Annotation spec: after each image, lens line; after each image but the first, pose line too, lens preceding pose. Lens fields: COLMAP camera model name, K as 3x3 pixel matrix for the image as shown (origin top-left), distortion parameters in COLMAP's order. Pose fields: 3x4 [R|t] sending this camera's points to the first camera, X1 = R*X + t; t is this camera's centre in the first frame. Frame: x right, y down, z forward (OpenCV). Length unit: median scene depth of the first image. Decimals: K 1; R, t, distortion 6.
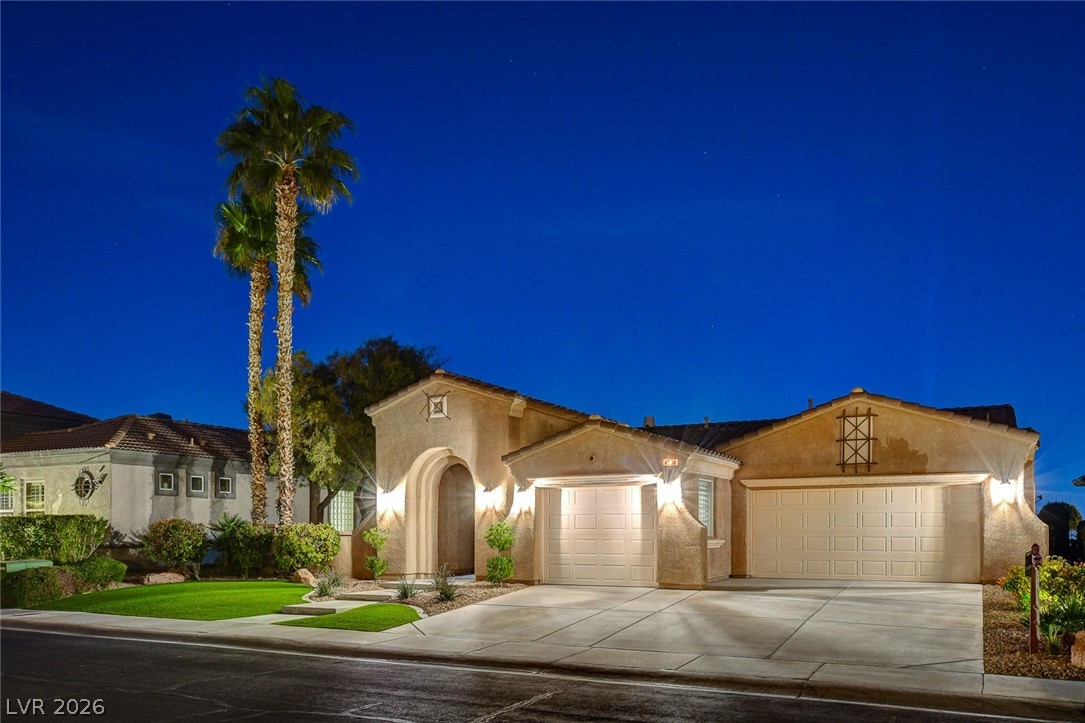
lens RADIAL K [[798.3, 0, 542.5], [0, 798.3, 361.5], [0, 0, 1]] dist [-0.000308, -0.002771]
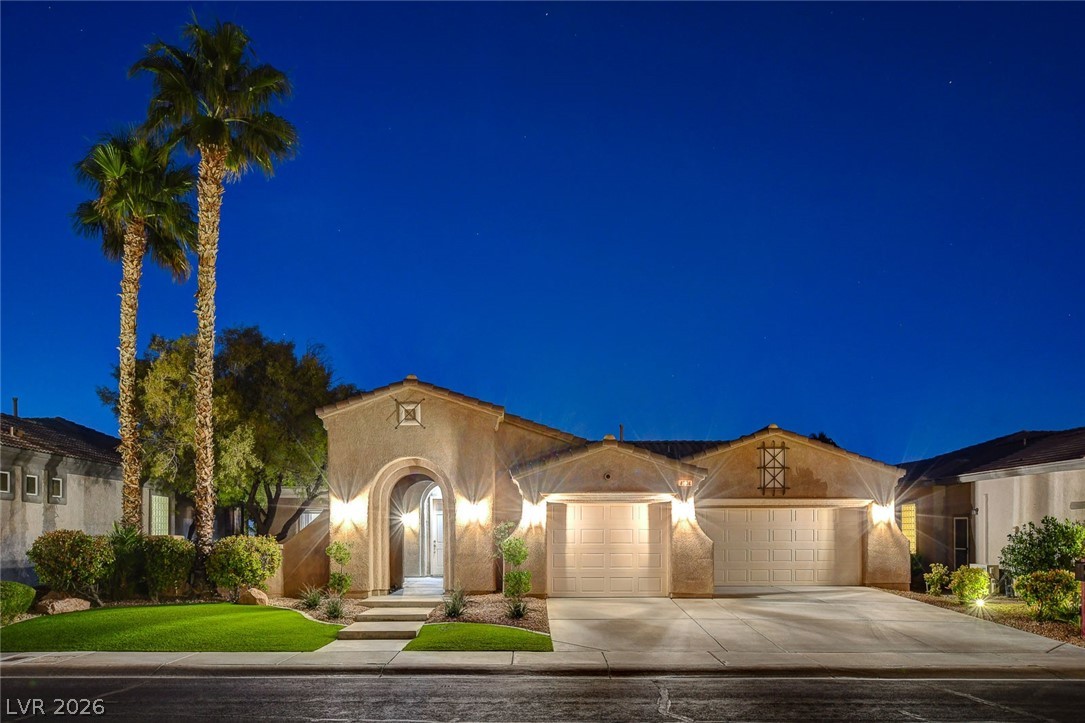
lens RADIAL K [[783.3, 0, 542.5], [0, 783.3, 361.5], [0, 0, 1]] dist [-0.002601, 0.007439]
pose [[0.895475, 0.099755, 0.433789, -0.435275], [-0.093236, 0.994981, -0.036341, 0.014350], [-0.435237, -0.007902, 0.900281, 0.095211]]
